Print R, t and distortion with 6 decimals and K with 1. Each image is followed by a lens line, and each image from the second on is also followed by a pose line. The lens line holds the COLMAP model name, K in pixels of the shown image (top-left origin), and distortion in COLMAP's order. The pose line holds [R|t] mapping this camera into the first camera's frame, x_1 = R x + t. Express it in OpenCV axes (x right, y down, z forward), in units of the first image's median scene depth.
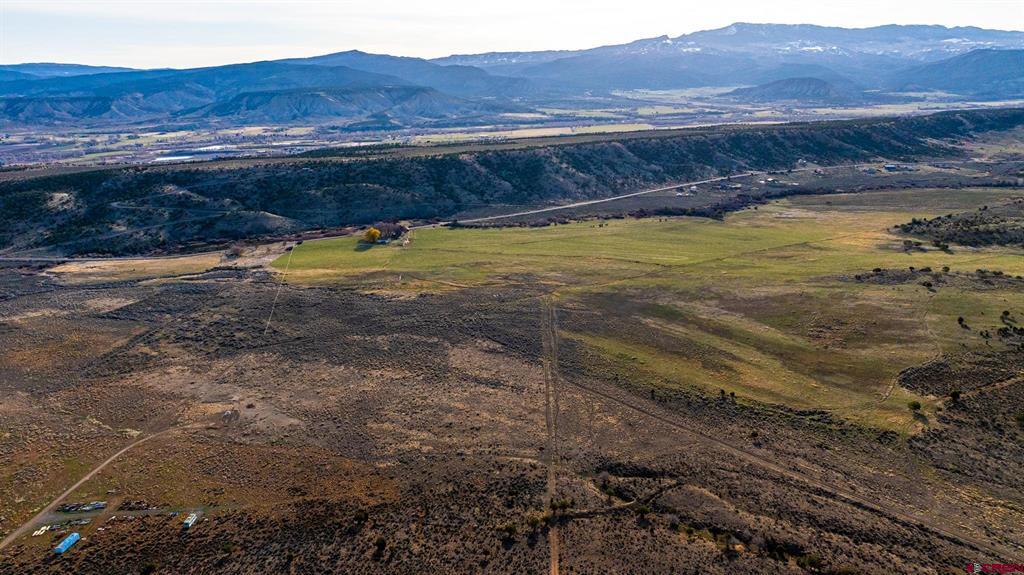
lens RADIAL K [[726.0, 0, 515.2], [0, 726.0, 288.7], [0, 0, 1]] dist [-0.050052, 0.066994]
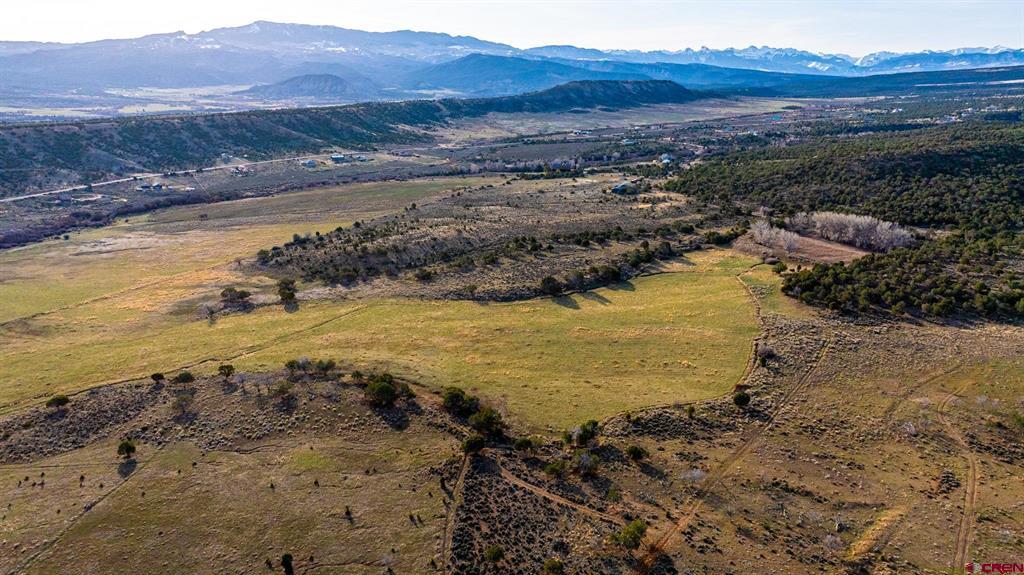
lens RADIAL K [[726.0, 0, 515.2], [0, 726.0, 288.7], [0, 0, 1]] dist [-0.050052, 0.066994]
pose [[0.829949, -0.139624, 0.540083, 0.198630], [0.142002, 0.989156, 0.037505, -0.026166], [-0.539463, 0.045565, 0.840775, 0.205441]]
